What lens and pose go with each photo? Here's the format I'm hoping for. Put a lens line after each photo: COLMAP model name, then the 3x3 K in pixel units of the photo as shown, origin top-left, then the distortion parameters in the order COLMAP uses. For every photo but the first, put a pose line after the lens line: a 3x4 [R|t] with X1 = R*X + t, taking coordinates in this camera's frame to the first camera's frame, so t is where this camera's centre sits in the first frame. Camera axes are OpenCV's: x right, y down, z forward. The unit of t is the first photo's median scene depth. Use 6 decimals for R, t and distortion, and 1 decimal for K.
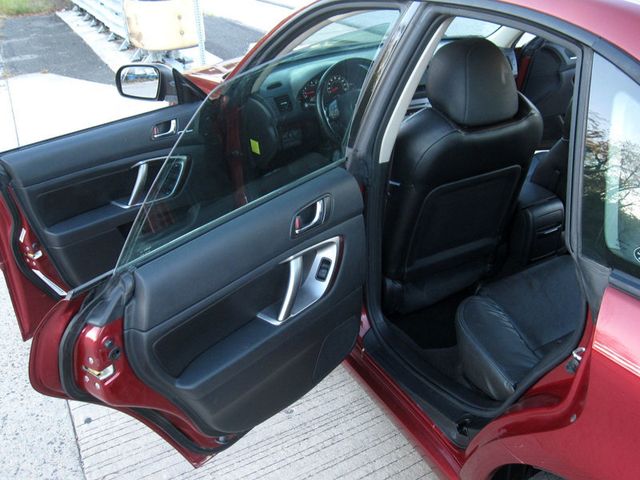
lens RADIAL K [[635.5, 0, 320.0], [0, 635.5, 240.0], [0, 0, 1]] dist [-0.015061, -0.000566]
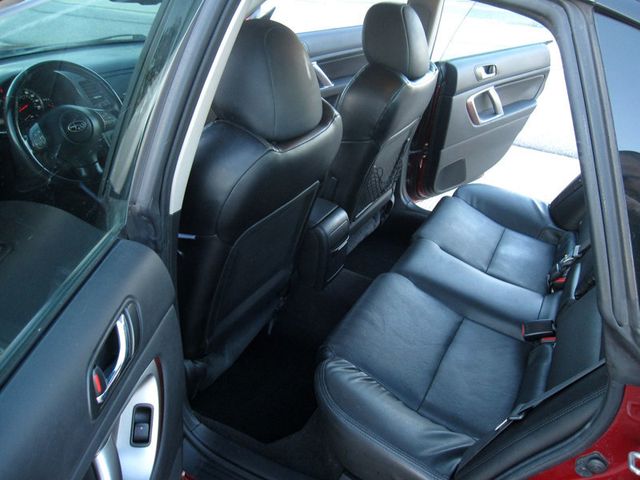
lens RADIAL K [[546.1, 0, 331.3], [0, 546.1, 240.9], [0, 0, 1]] dist [-0.053375, 0.013492]
pose [[0.815226, -0.211887, 0.538990, -0.069970], [0.196480, 0.976661, 0.086766, -0.104653], [-0.544796, 0.035167, 0.837831, 0.432622]]
